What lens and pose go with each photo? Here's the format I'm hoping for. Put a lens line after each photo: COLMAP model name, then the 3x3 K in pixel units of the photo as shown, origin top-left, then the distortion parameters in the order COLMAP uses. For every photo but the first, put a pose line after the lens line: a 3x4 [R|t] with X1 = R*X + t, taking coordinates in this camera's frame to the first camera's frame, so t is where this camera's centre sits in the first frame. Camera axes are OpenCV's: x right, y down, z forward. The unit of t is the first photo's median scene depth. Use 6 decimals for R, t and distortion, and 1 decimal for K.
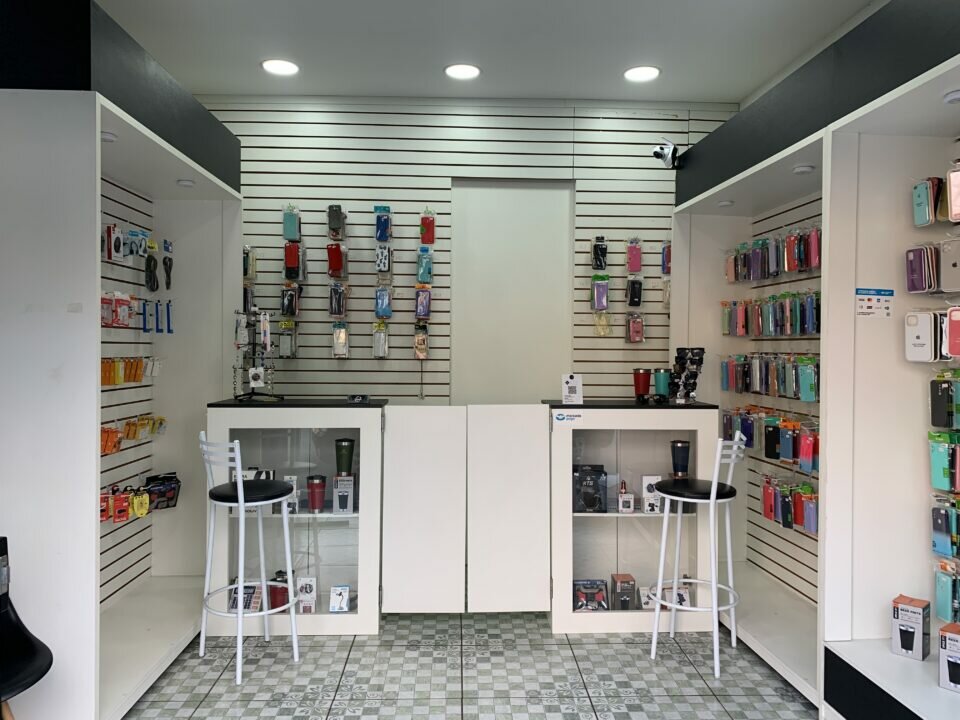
lens RADIAL K [[722.6, 0, 476.2], [0, 722.6, 356.7], [0, 0, 1]] dist [0.055470, -0.100235]
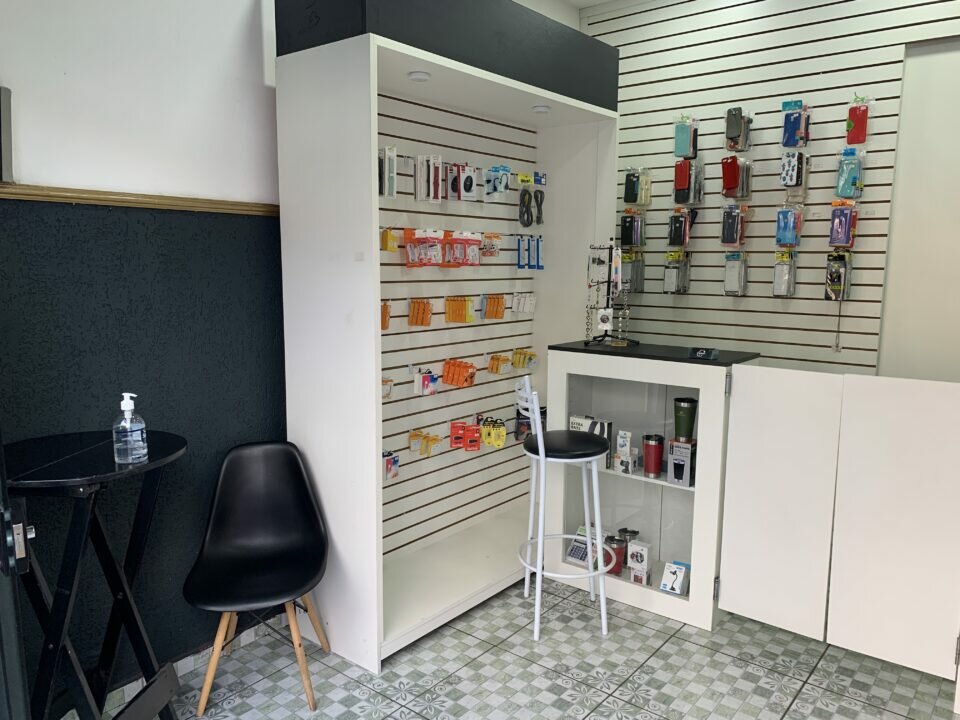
lens RADIAL K [[721.7, 0, 480.0], [0, 721.7, 360.0], [0, 0, 1]] dist [0.002447, -0.002648]
pose [[0.759468, 0.084306, -0.645059, 0.173915], [-0.004988, 0.992293, 0.123815, -0.033166], [0.650526, -0.090815, 0.754035, 0.218713]]
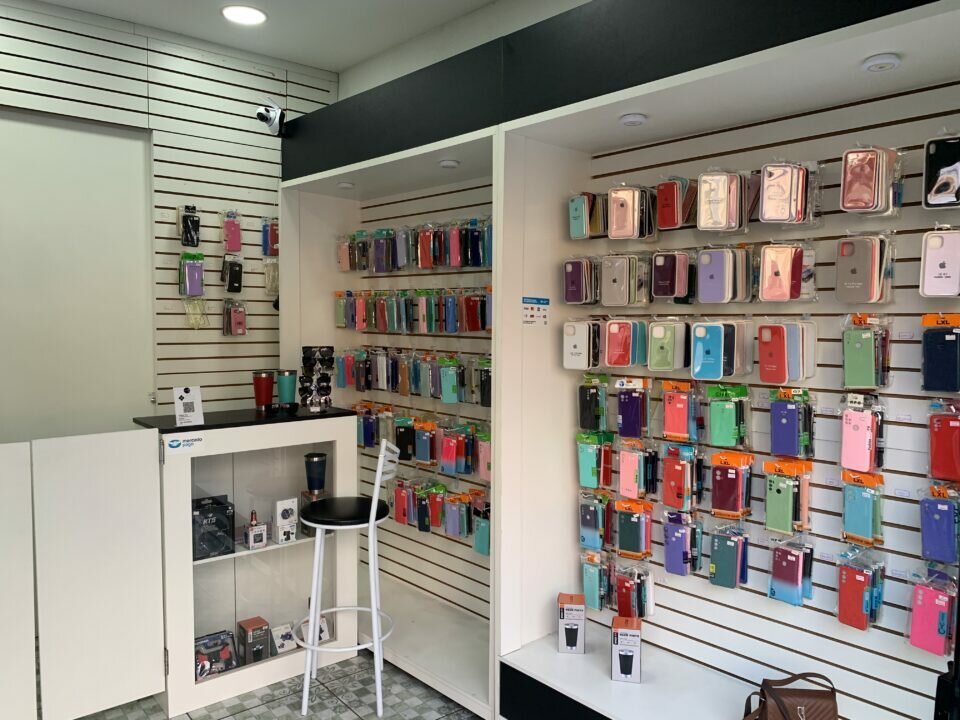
lens RADIAL K [[722.6, 0, 476.2], [0, 722.6, 356.7], [0, 0, 1]] dist [0.055470, -0.100235]
pose [[0.792596, -0.035551, 0.608710, -0.096141], [0.004380, 0.998605, 0.052619, -0.047810], [-0.609732, -0.039039, 0.791646, 0.189960]]
